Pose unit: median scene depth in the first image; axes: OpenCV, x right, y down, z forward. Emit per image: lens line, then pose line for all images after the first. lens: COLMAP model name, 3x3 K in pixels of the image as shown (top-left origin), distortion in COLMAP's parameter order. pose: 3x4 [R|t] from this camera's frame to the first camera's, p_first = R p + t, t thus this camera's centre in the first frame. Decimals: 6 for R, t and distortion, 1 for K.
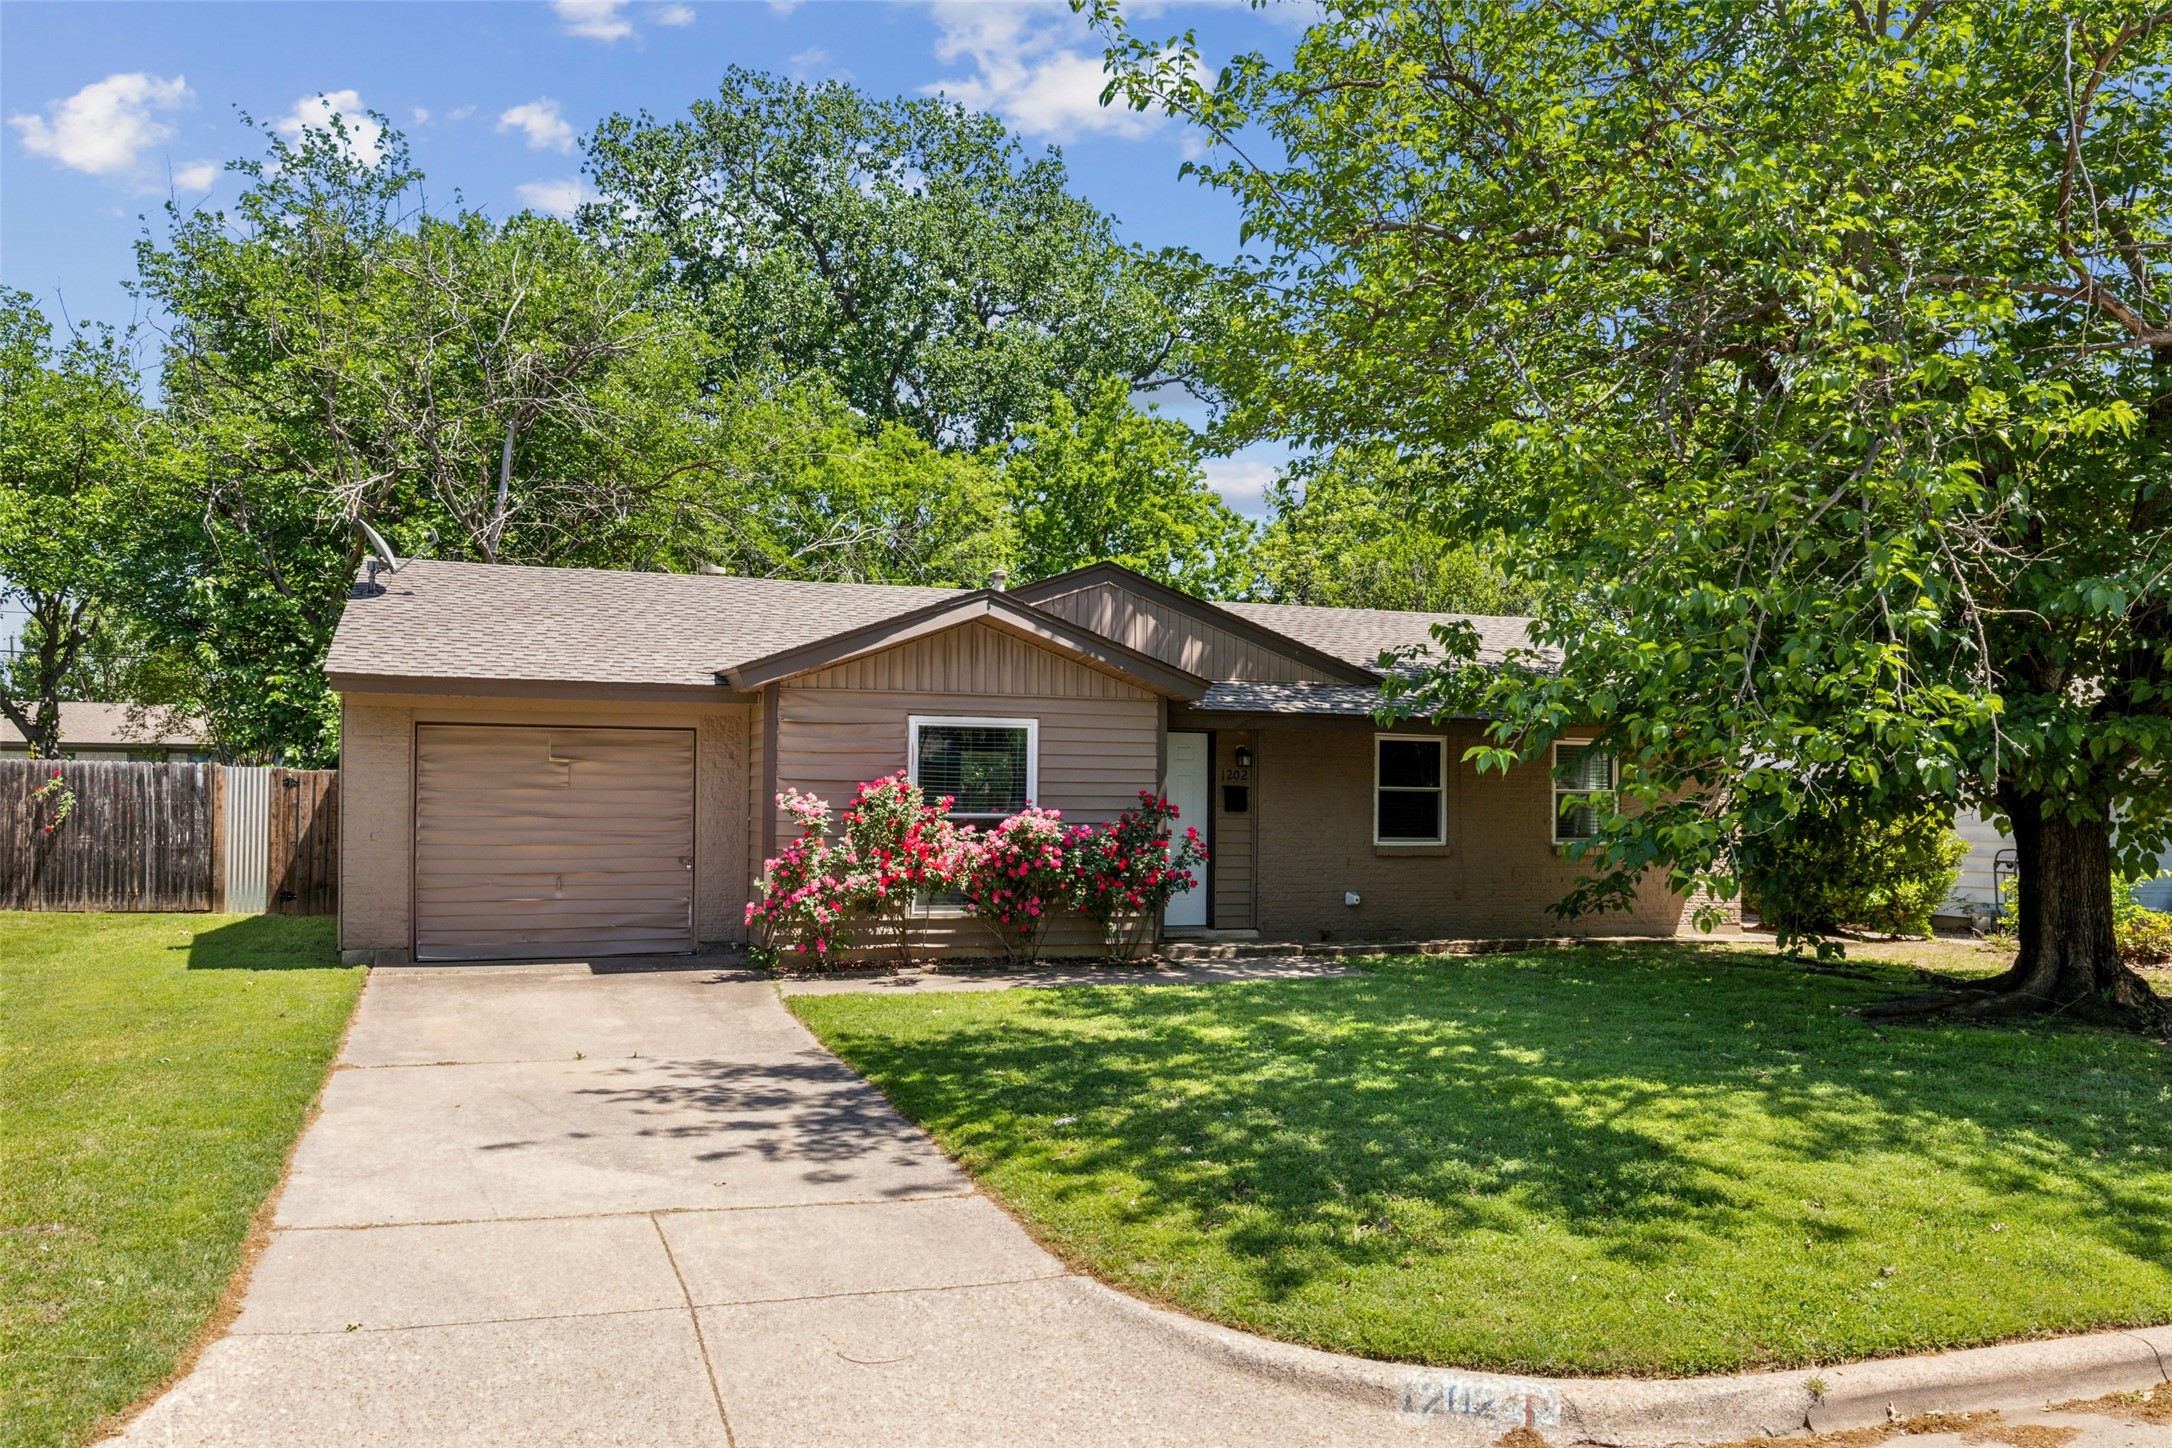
lens RADIAL K [[1773.6, 0, 1094.4], [0, 1773.6, 731.4], [0, 0, 1]] dist [-0.010043, -0.001272]
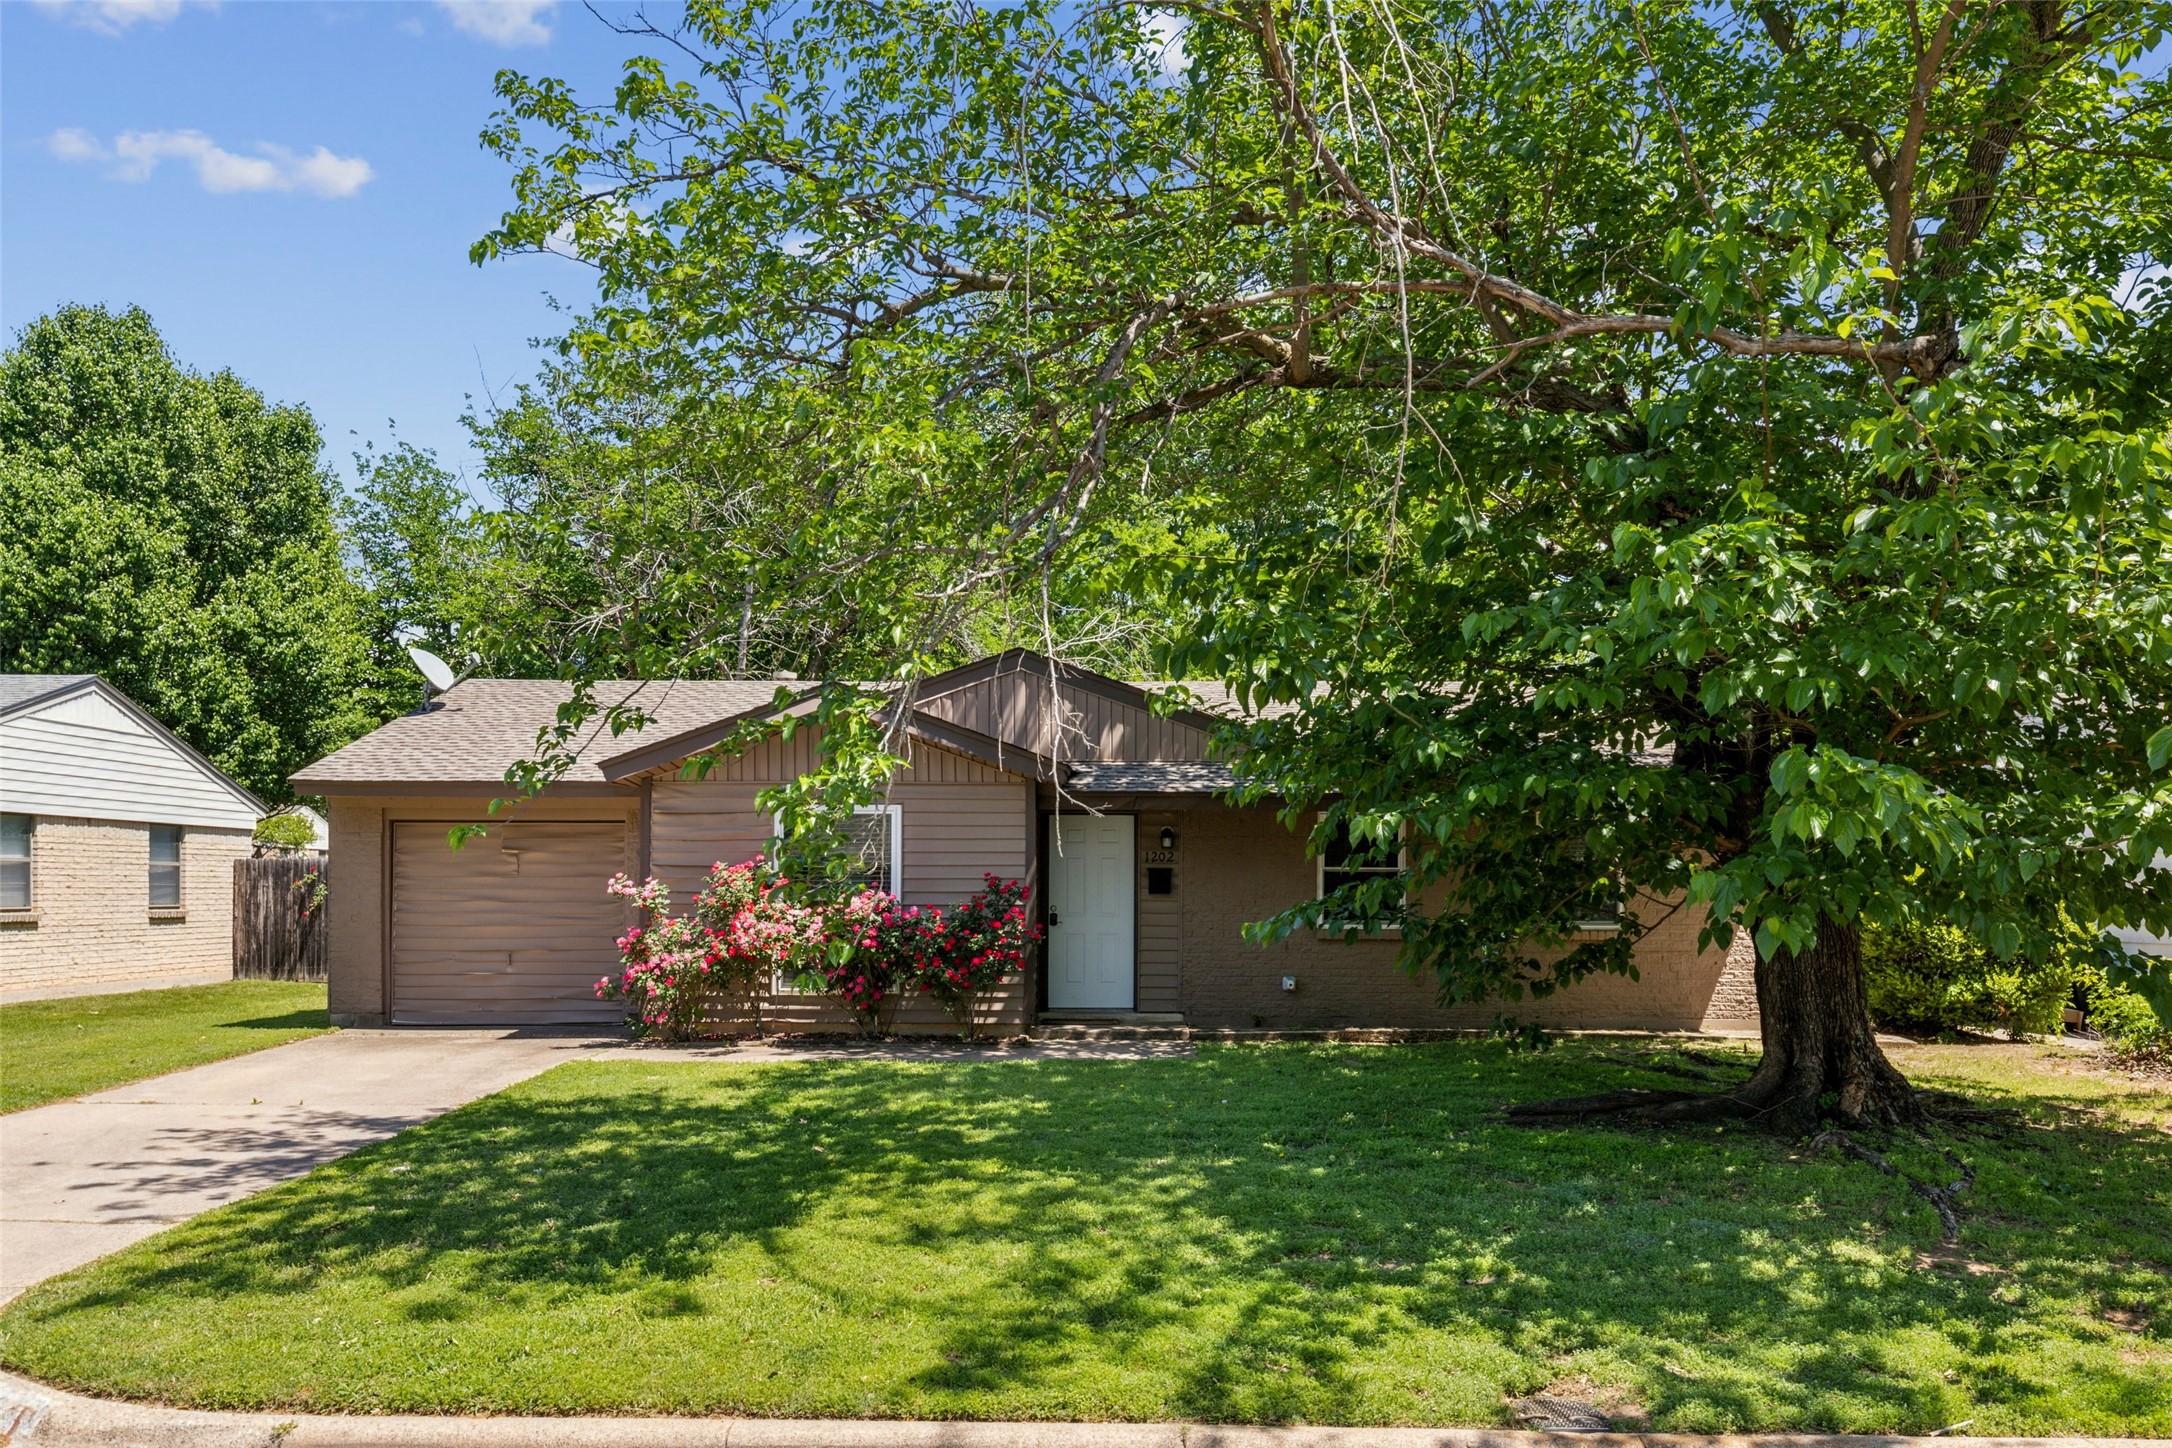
lens RADIAL K [[1773.6, 0, 1099.6], [0, 1773.6, 729.2], [0, 0, 1]] dist [-0.010043, -0.001272]
pose [[0.944847, -0.034337, -0.325706, 0.435109], [0.017266, 0.998328, -0.055160, 0.008525], [0.327056, 0.046494, 0.943861, 0.054737]]
